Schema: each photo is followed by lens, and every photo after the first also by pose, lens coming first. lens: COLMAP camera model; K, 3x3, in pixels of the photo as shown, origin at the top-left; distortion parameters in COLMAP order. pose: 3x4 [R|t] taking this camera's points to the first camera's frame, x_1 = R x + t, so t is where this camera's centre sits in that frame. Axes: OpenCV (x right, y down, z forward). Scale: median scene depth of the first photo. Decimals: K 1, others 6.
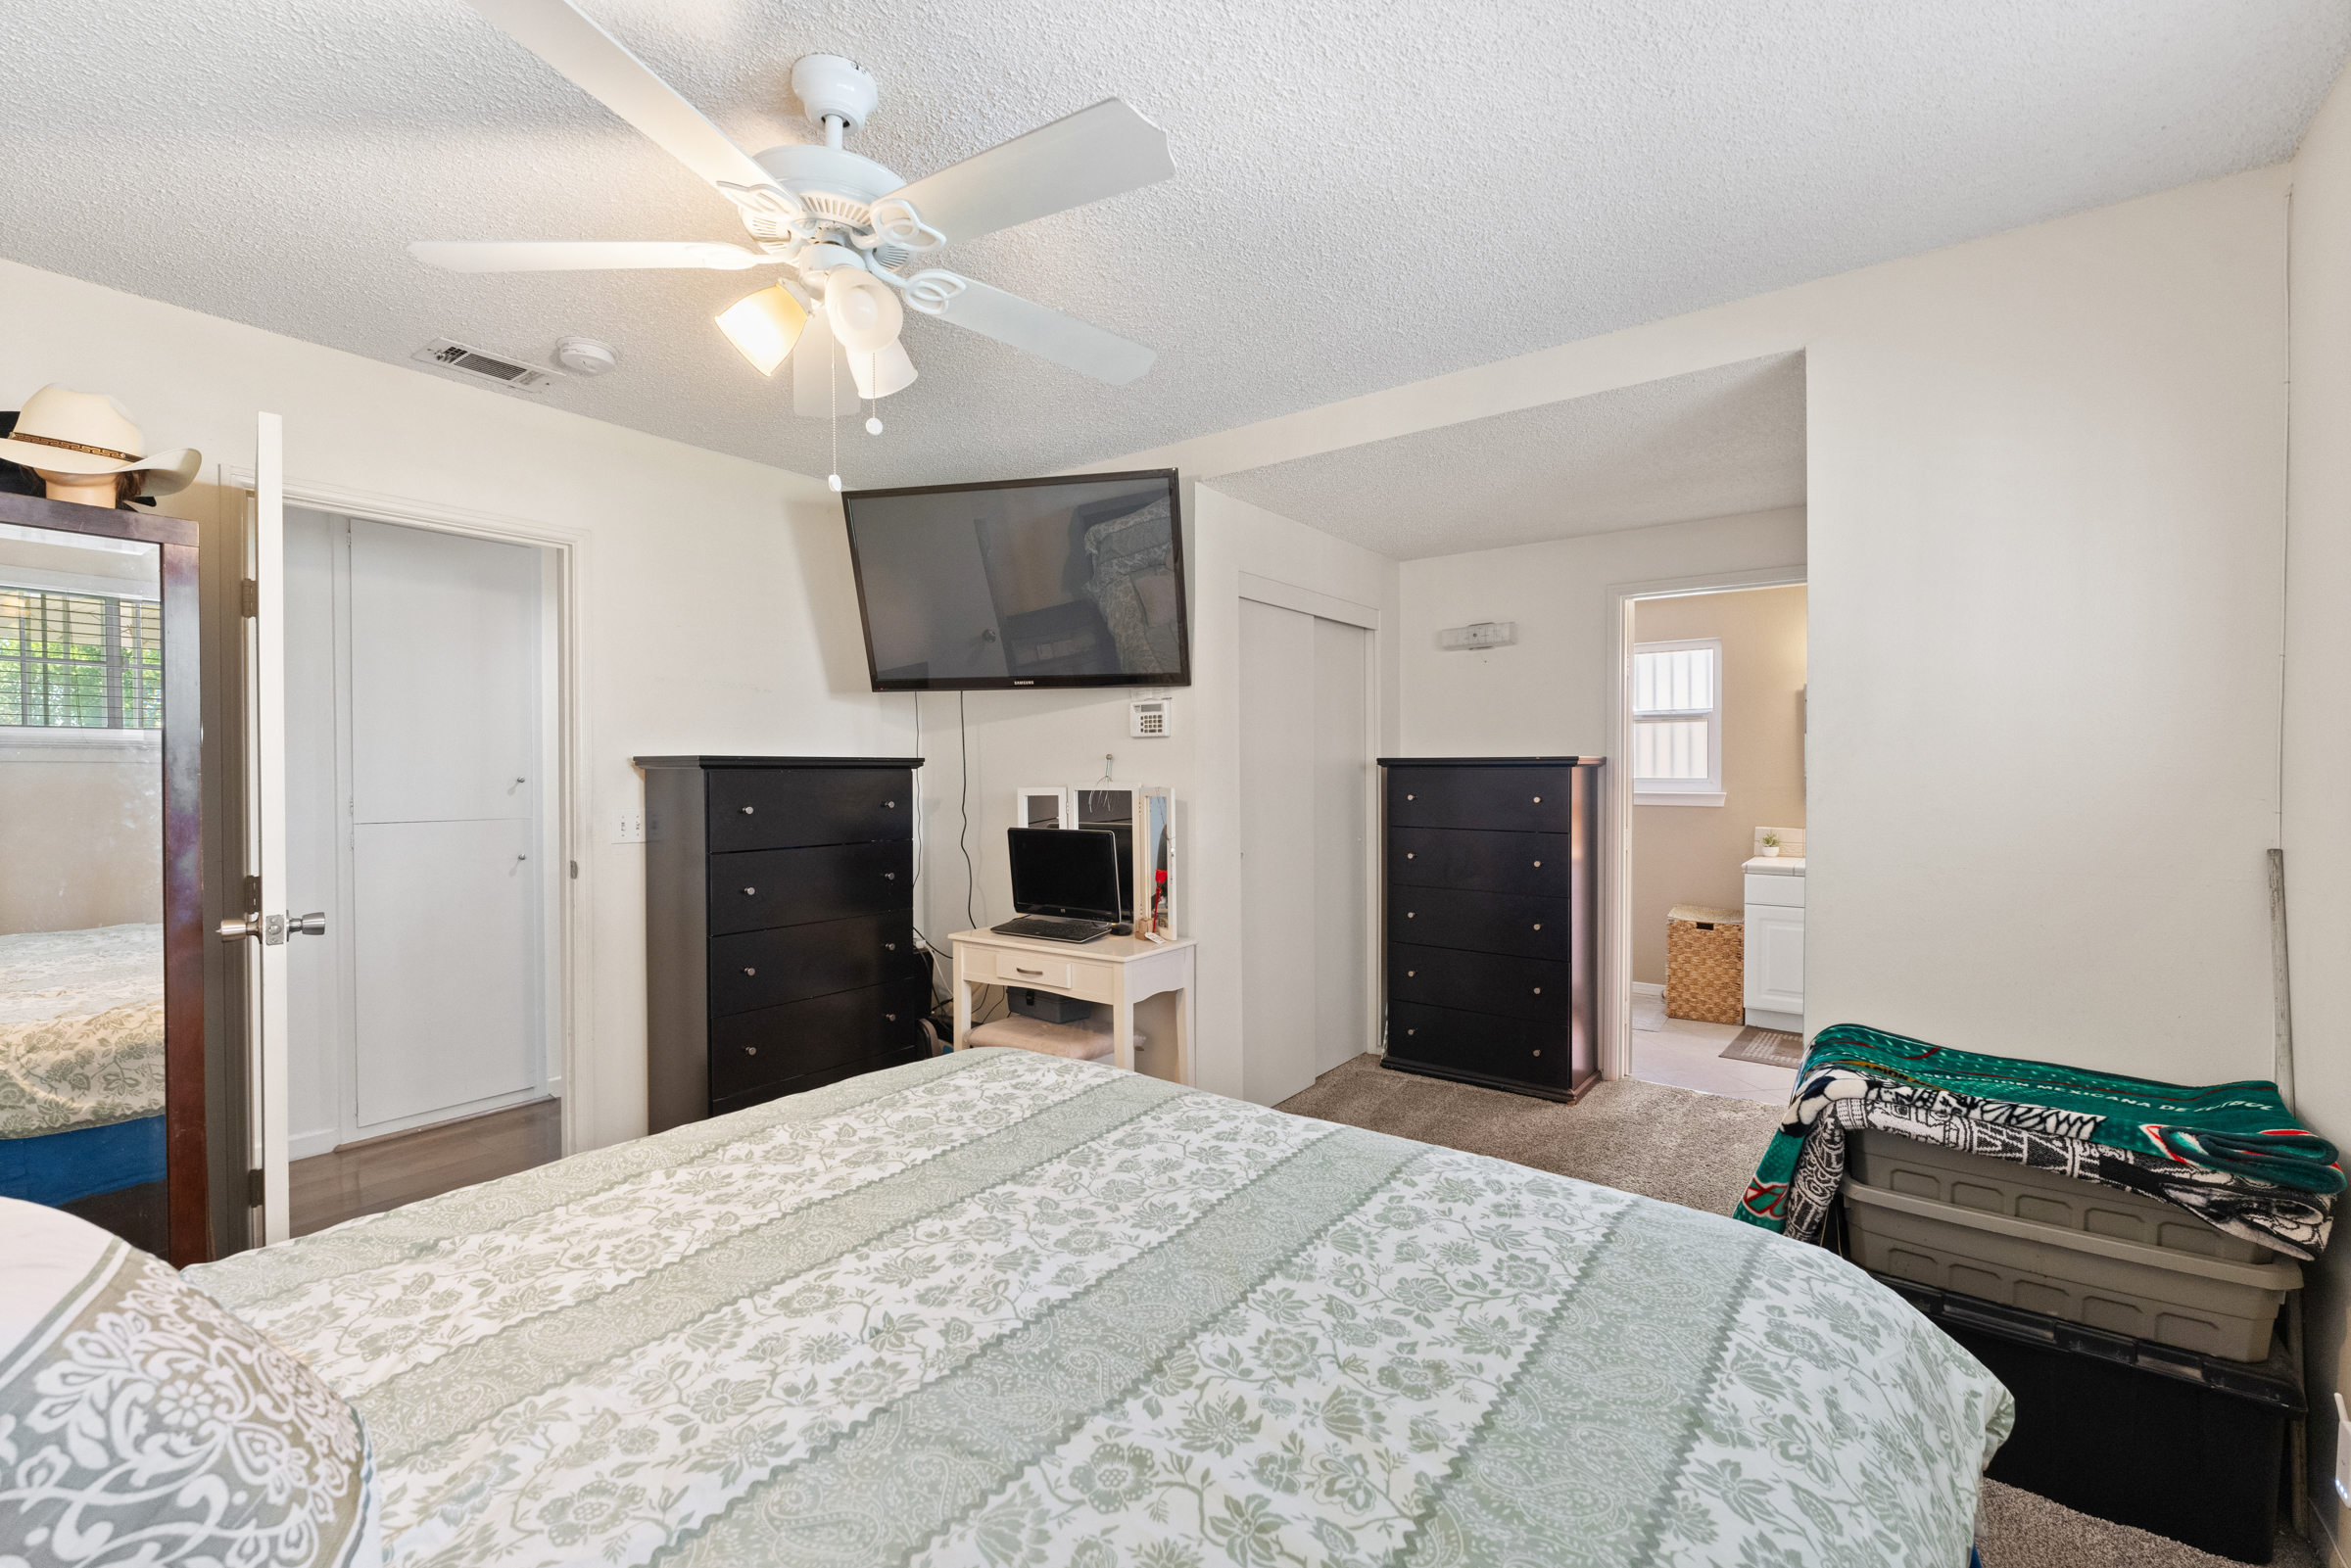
lens RADIAL K [[1004.3, 0, 1180.9], [0, 1004.3, 784.0], [0, 0, 1]] dist [-0.000515, -0.000021]
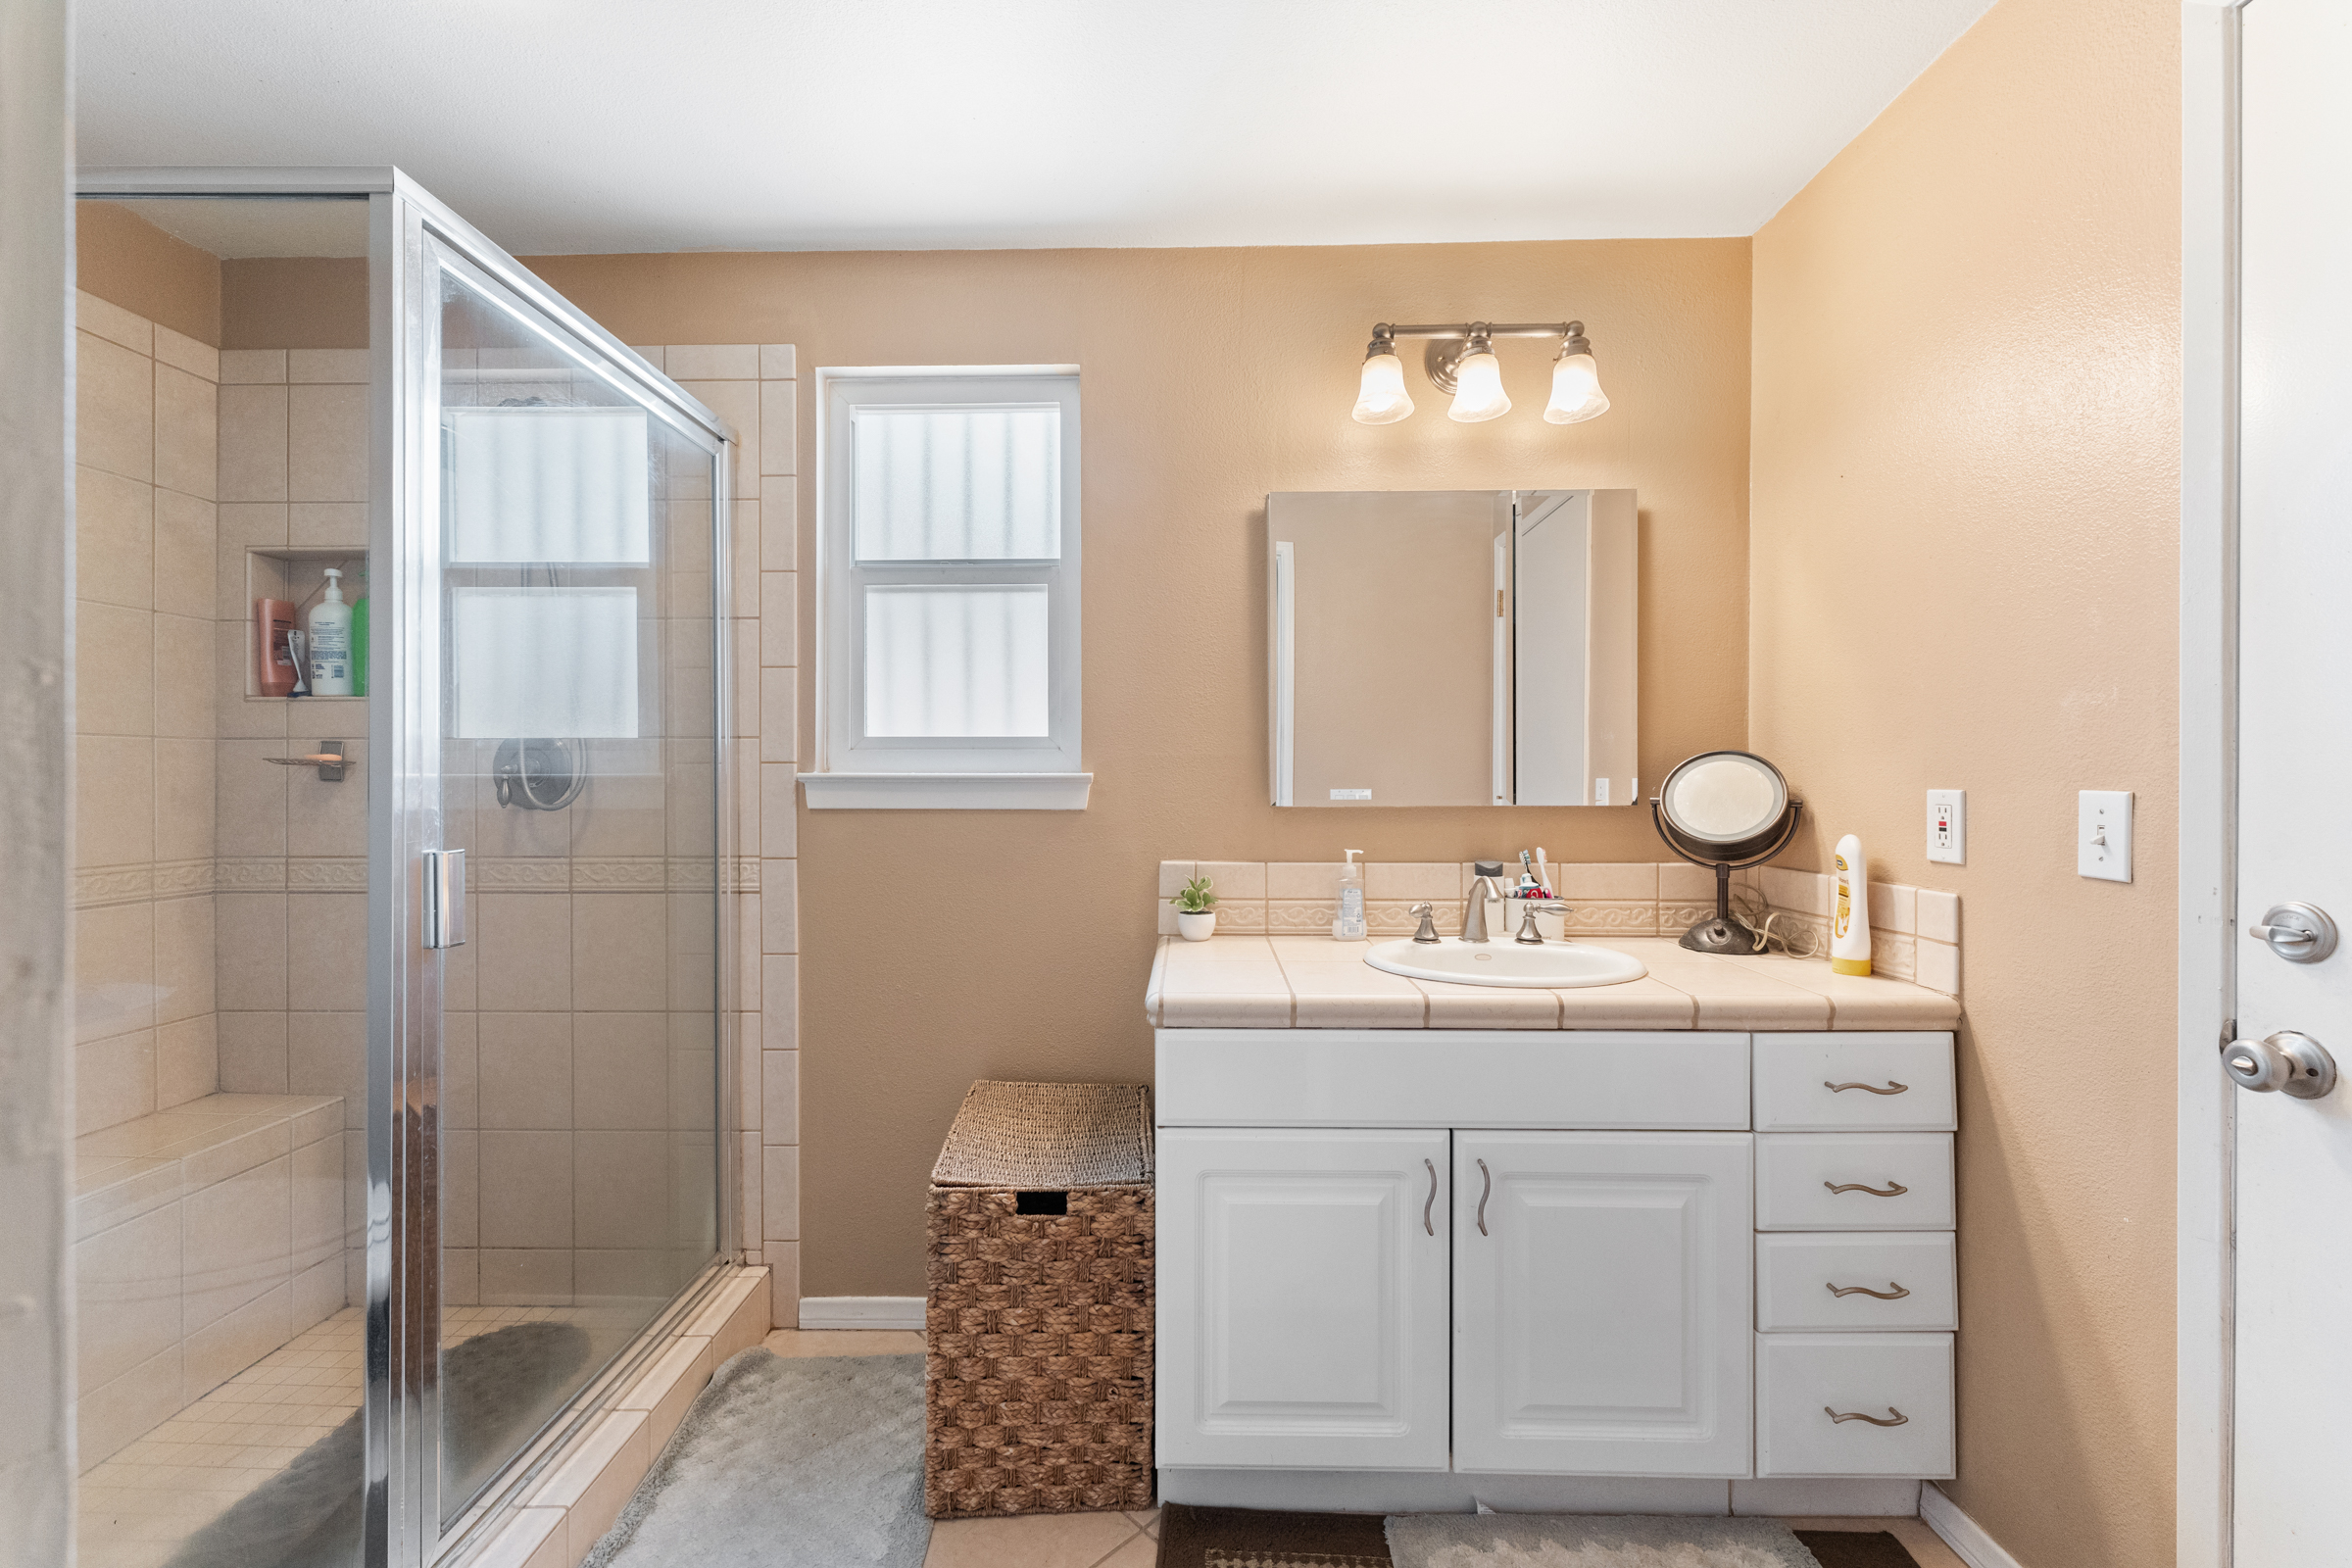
lens RADIAL K [[935.9, 0, 1174.3], [0, 935.9, 778.7], [0, 0, 1]] dist [0.001230, 0.000020]
pose [[0.822325, -0.003032, 0.569010, 0.391595], [0.006489, 0.999971, -0.004050, 0.013188], [-0.568981, 0.007023, 0.822320, 0.738700]]
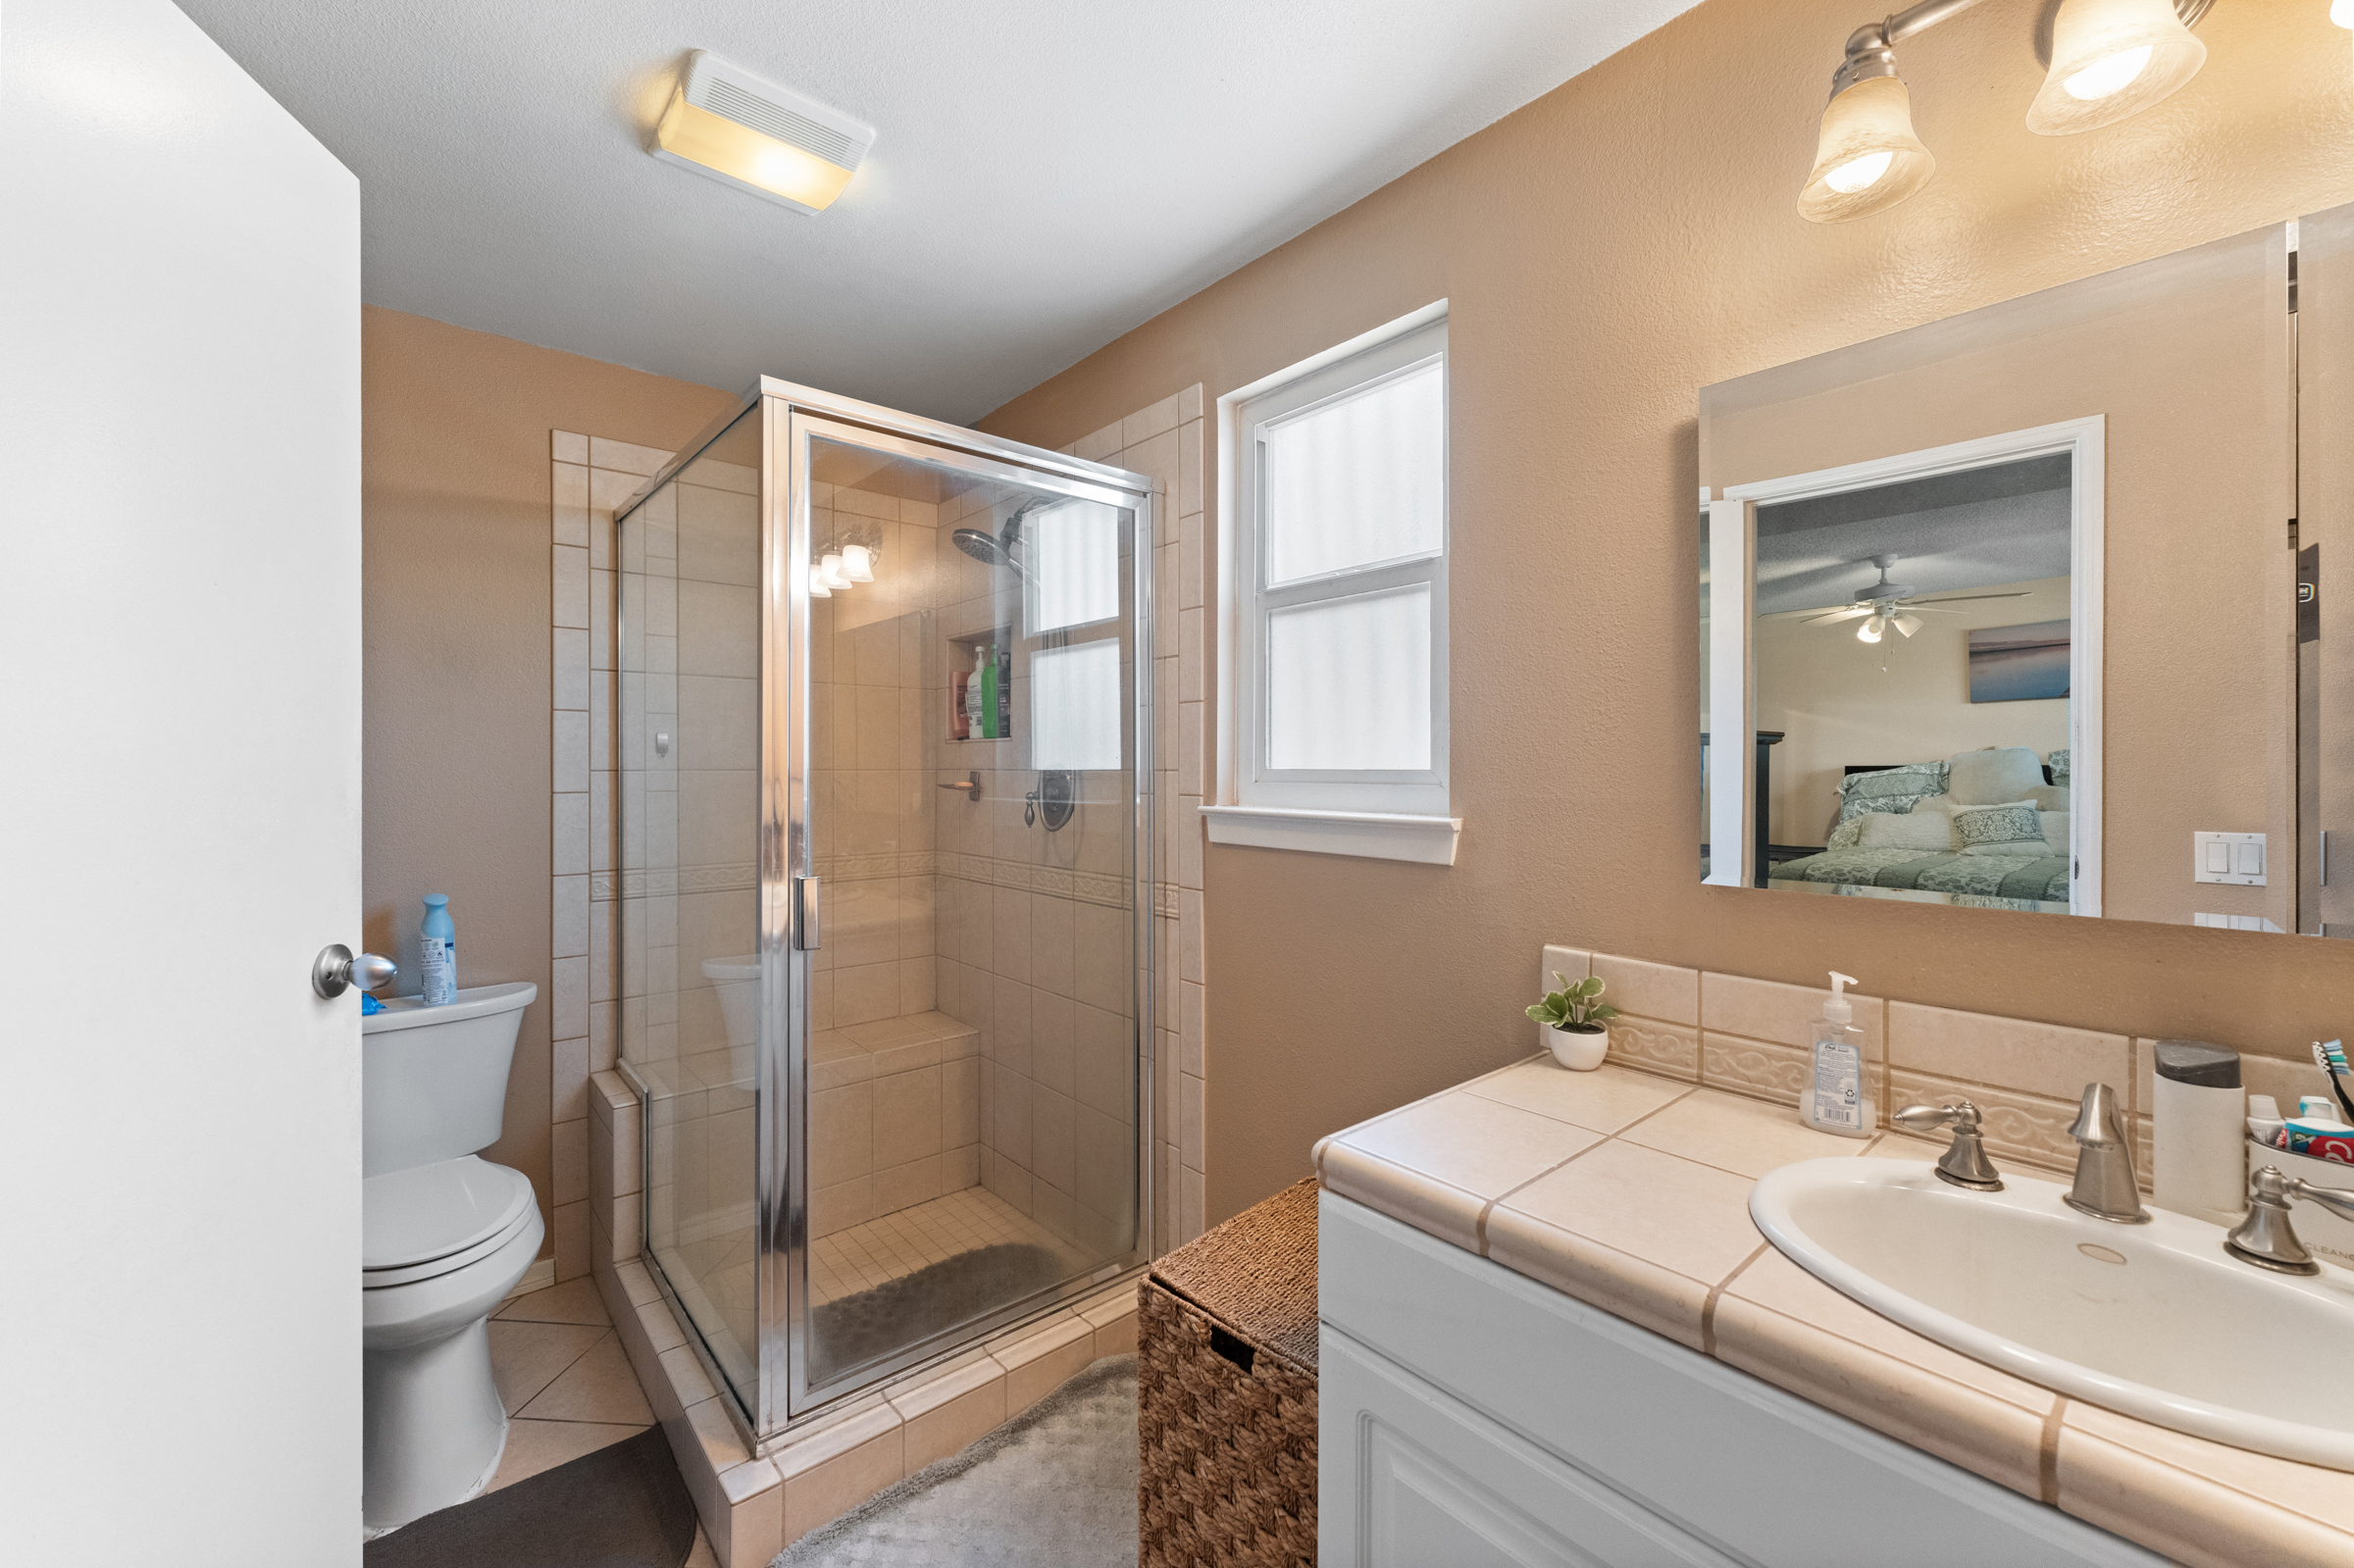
lens RADIAL K [[936.6, 0, 1177.9], [0, 936.6, 772.3], [0, 0, 1]] dist [0.001230, 0.000020]
pose [[0.972668, 0.000742, -0.232201, 0.561196], [-0.001836, 0.999988, -0.004498, -0.003826], [0.232195, 0.004801, 0.972658, 0.762213]]
